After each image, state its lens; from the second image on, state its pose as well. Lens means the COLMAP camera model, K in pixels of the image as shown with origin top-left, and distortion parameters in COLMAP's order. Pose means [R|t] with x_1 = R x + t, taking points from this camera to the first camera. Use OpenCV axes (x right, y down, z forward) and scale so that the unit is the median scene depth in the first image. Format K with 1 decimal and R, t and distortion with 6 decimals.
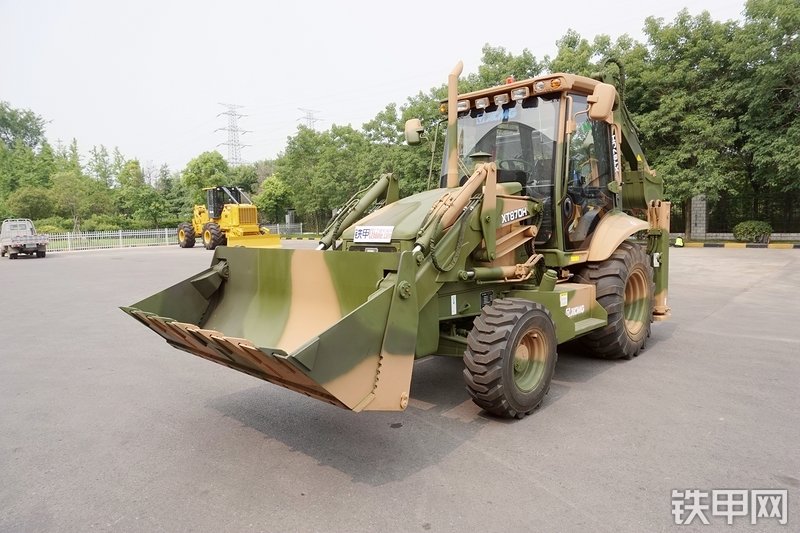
lens RADIAL K [[533.4, 0, 400.2], [0, 533.4, 265.3], [0, 0, 1]] dist [-0.036117, 0.019779]
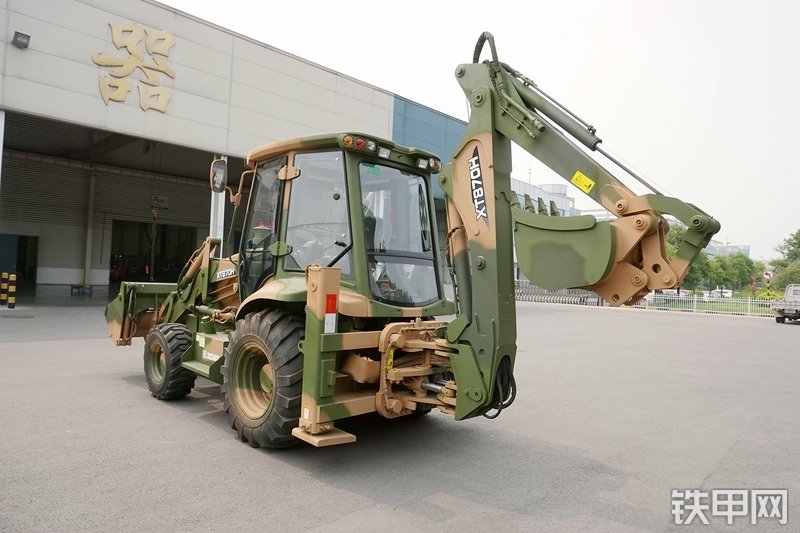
lens RADIAL K [[533.4, 0, 400.7], [0, 533.4, 266.0], [0, 0, 1]] dist [-0.036117, 0.019779]
pose [[-0.001604, 0.010798, -0.999940, 0.651371], [-0.132735, 0.991092, 0.010915, -0.078229], [0.991150, 0.132744, -0.000157, 0.605265]]
